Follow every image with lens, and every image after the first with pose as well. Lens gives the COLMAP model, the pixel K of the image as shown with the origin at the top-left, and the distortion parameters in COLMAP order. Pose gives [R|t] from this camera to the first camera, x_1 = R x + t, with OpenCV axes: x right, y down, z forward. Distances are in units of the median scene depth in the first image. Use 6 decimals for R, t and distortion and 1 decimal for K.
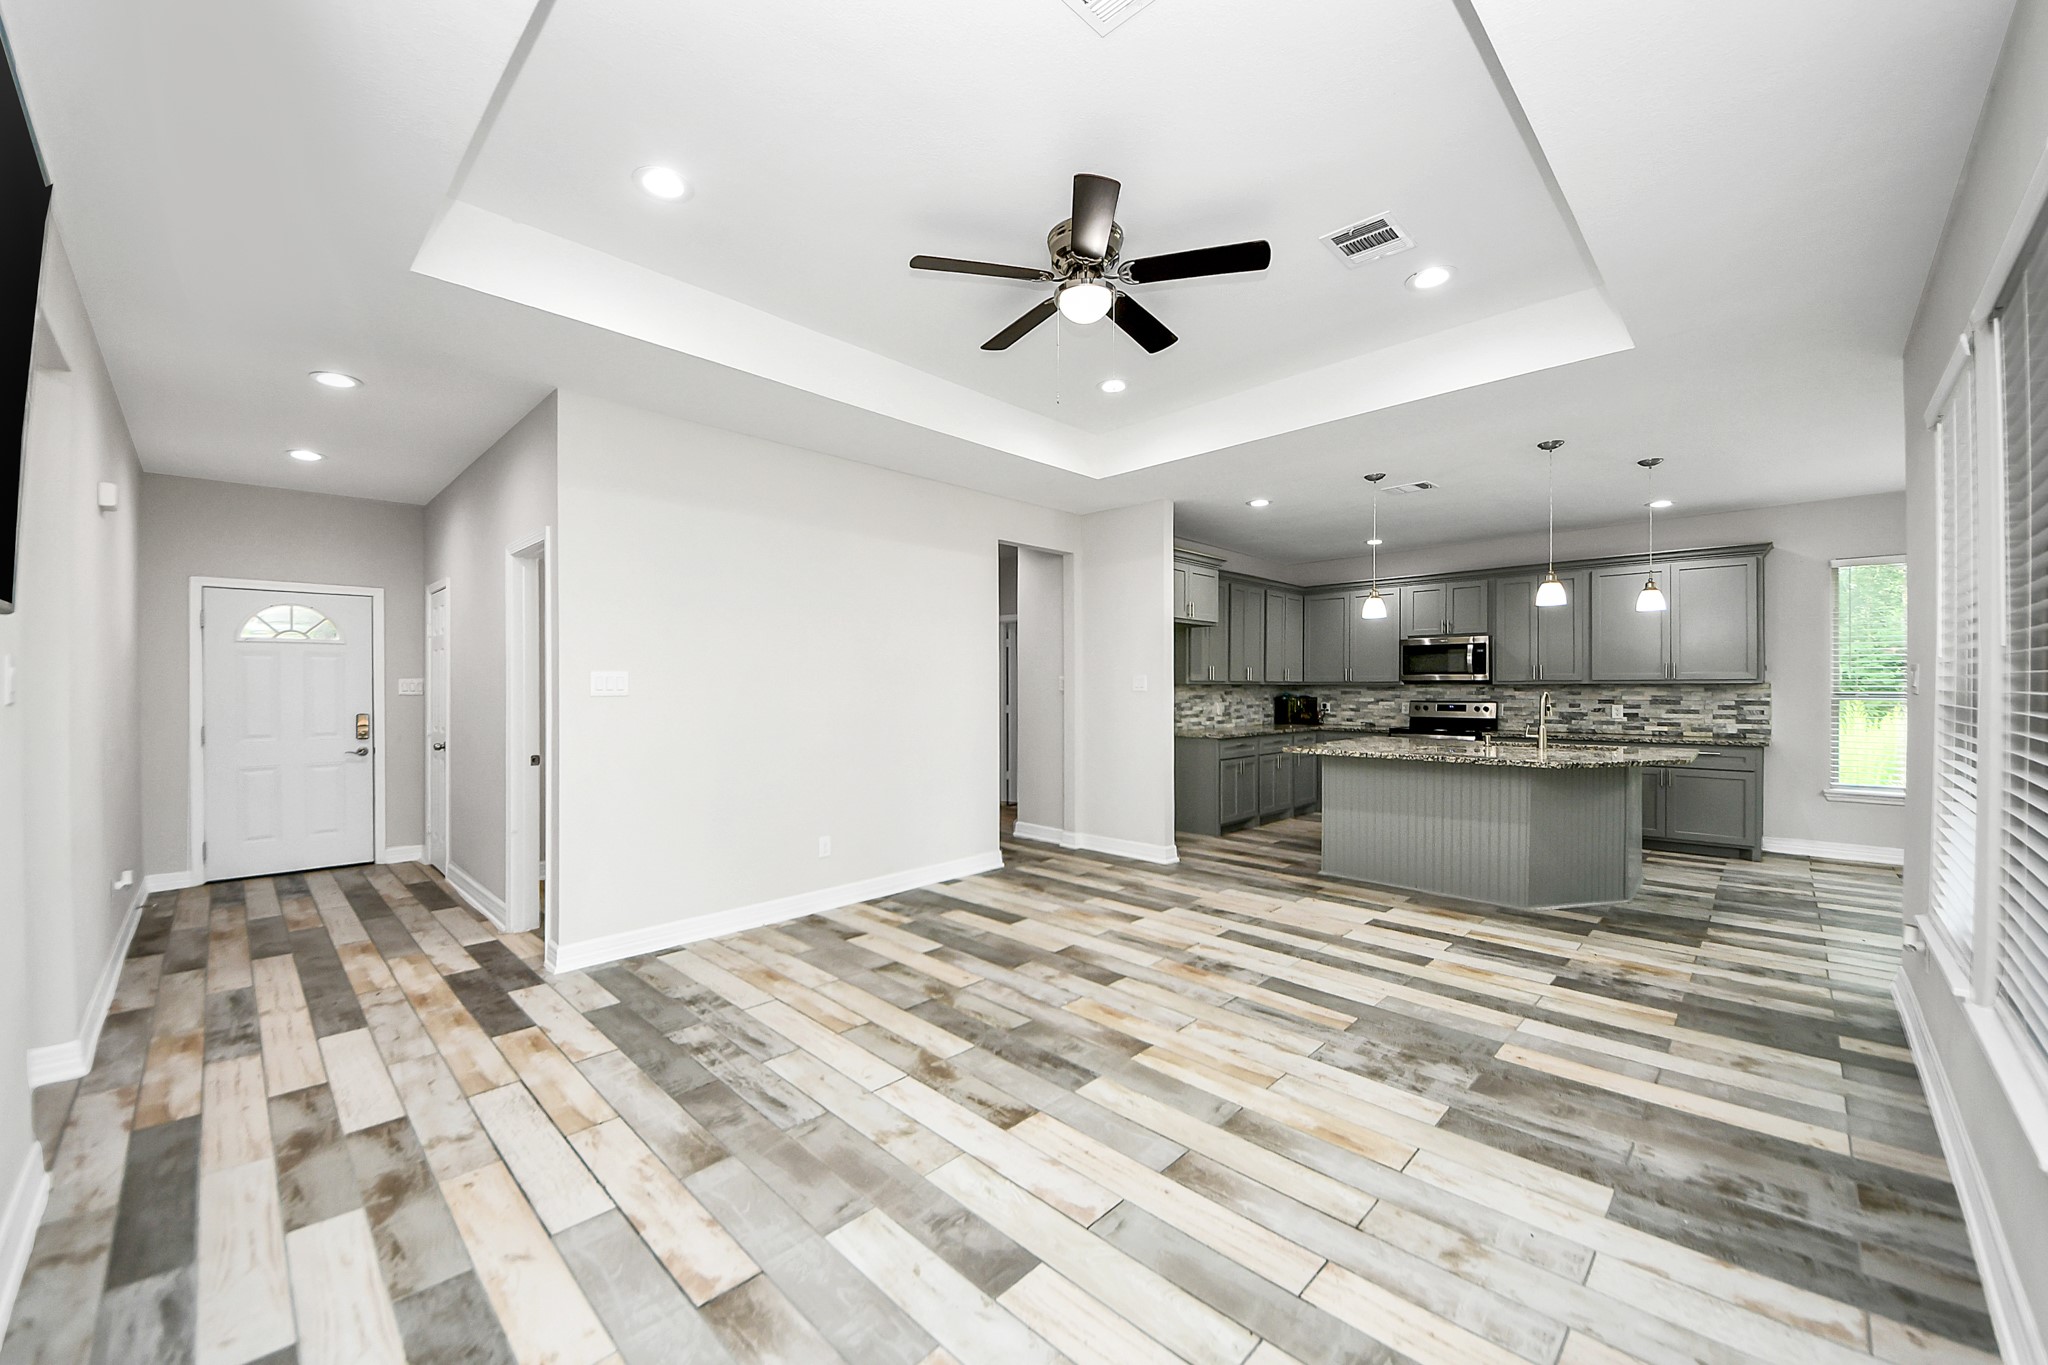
lens RADIAL K [[757.0, 0, 1015.3], [0, 757.0, 684.9], [0, 0, 1]] dist [0.049725, -0.036963]
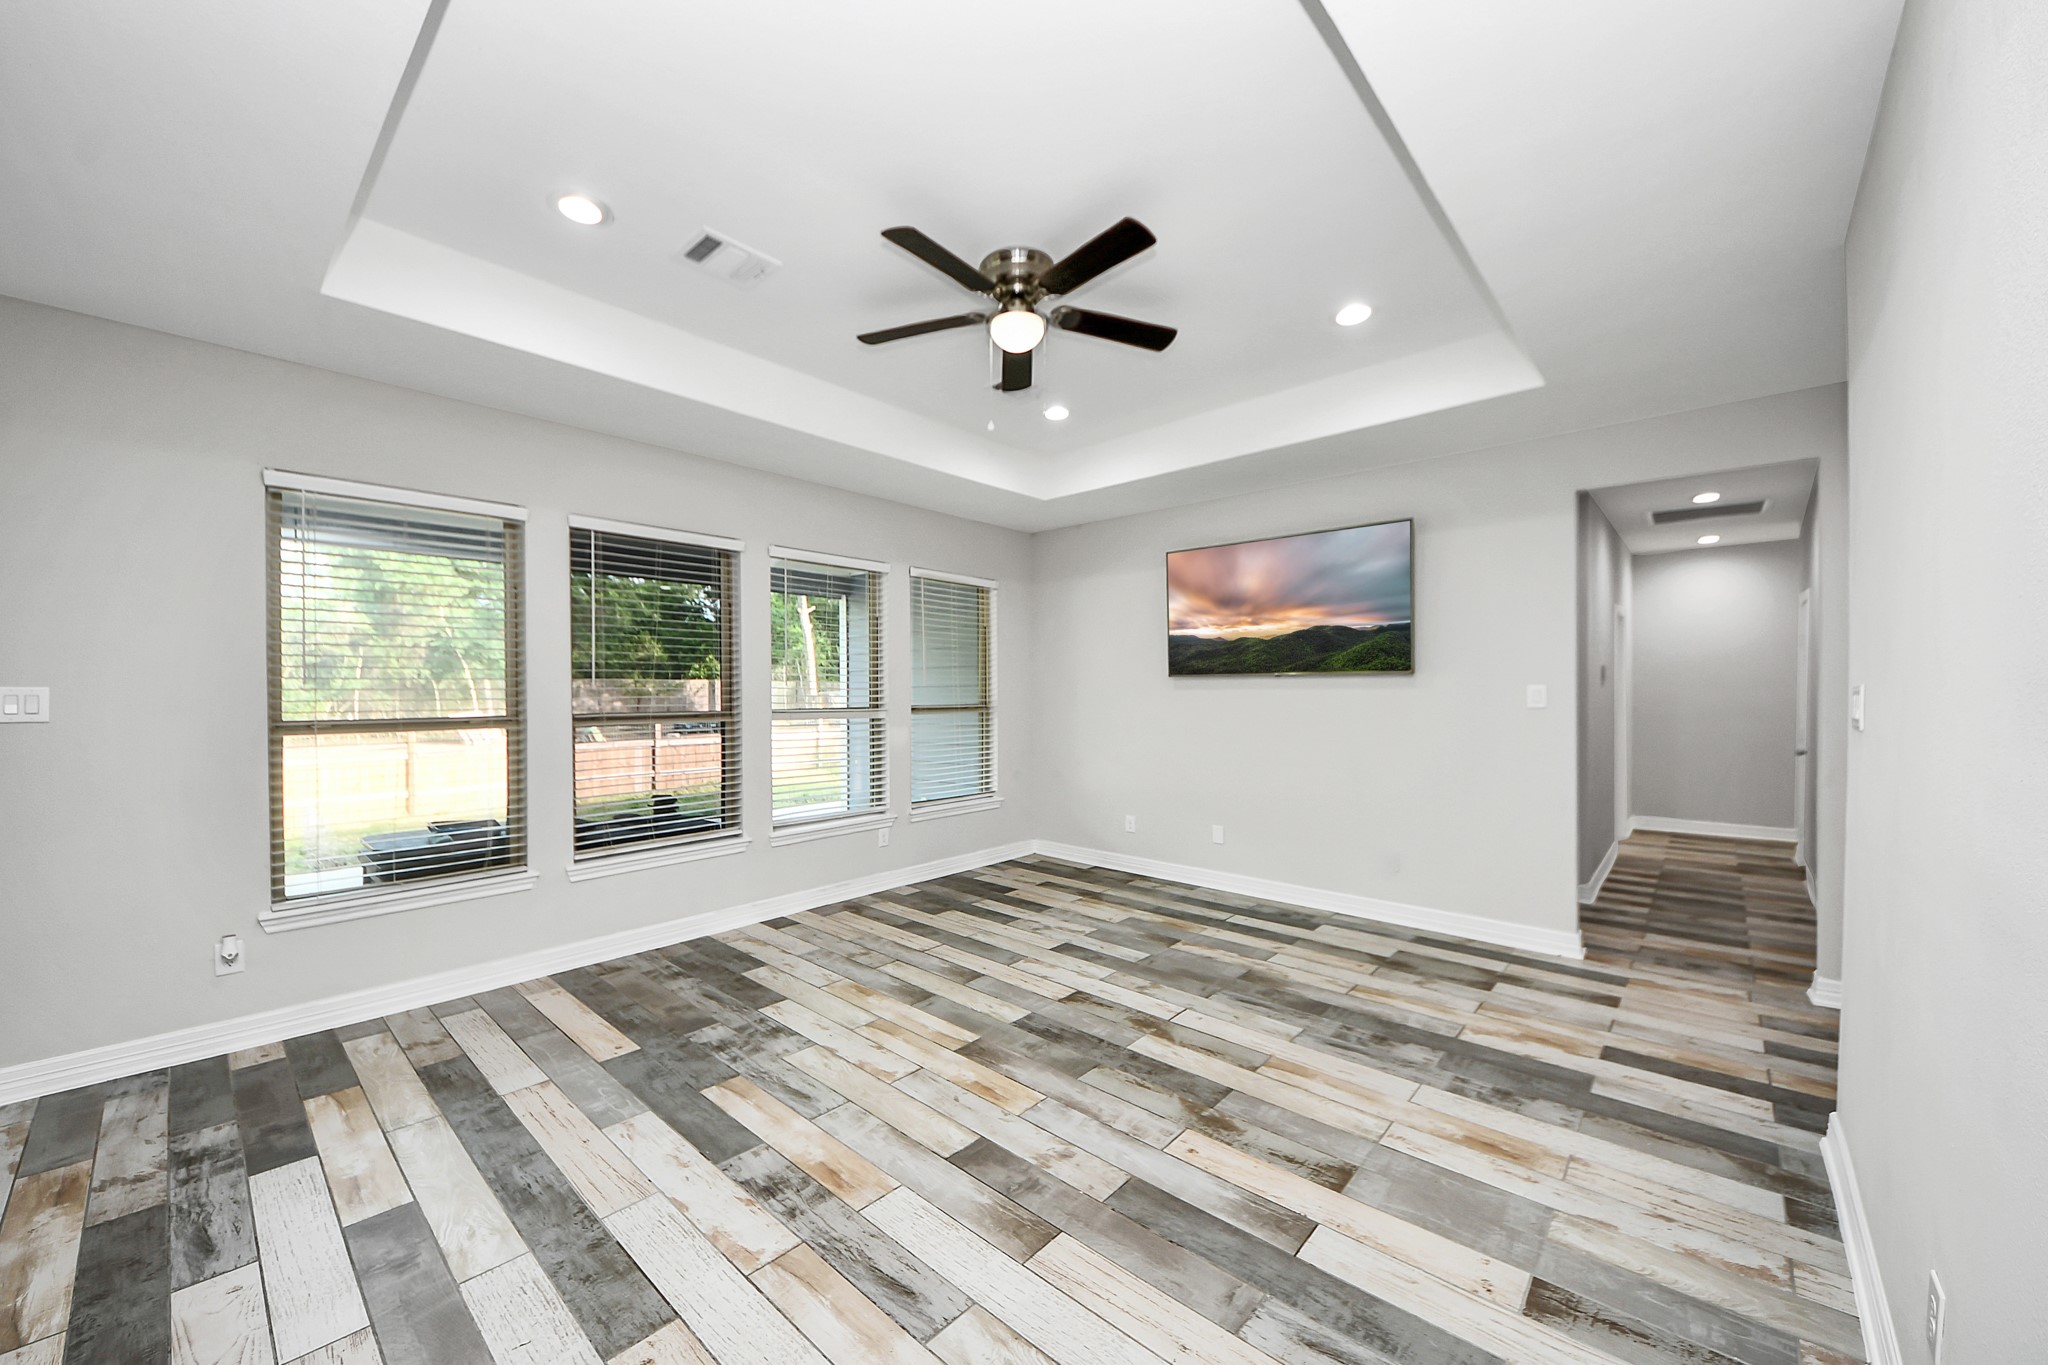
lens RADIAL K [[772.3, 0, 1024.0], [0, 772.3, 682.5], [0, 0, 1]] dist [0.051102, -0.035672]
pose [[-0.998682, 0.003973, -0.051171, 0.100275], [0.004408, 0.999955, -0.008397, -0.009953], [0.051135, -0.008611, -0.998655, 1.491754]]
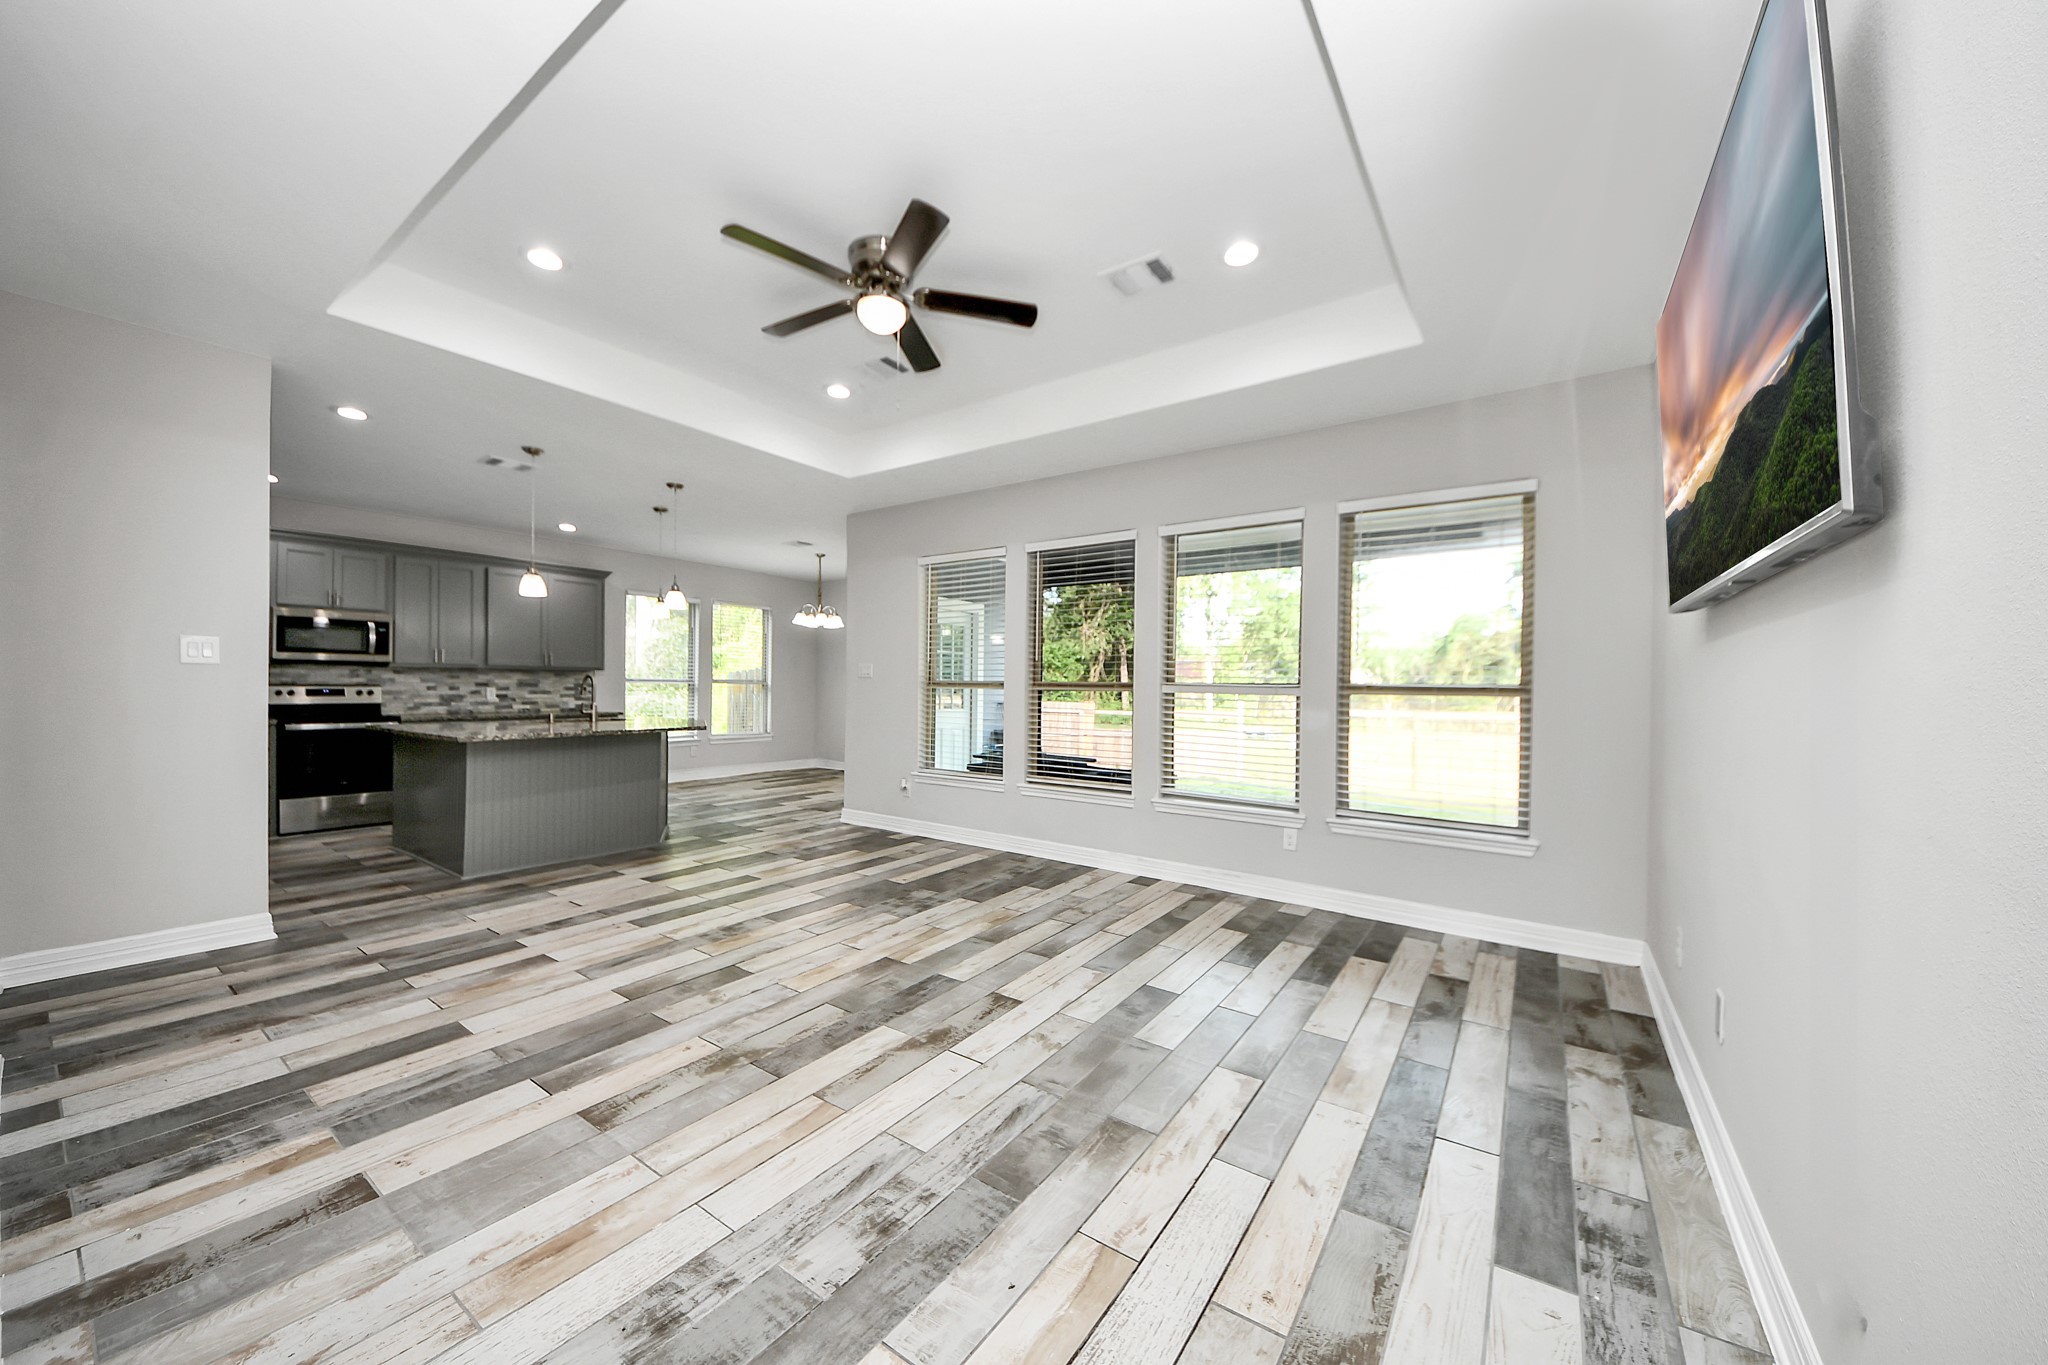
lens RADIAL K [[725.2, 0, 1000.9], [0, 725.2, 685.1], [0, 0, 1]] dist [0.042691, -0.027628]
pose [[-0.145095, 0.000134, 0.989418, -0.734268], [-0.015631, 0.999875, -0.002428, 0.023727], [-0.989294, -0.015818, -0.145075, 0.722218]]
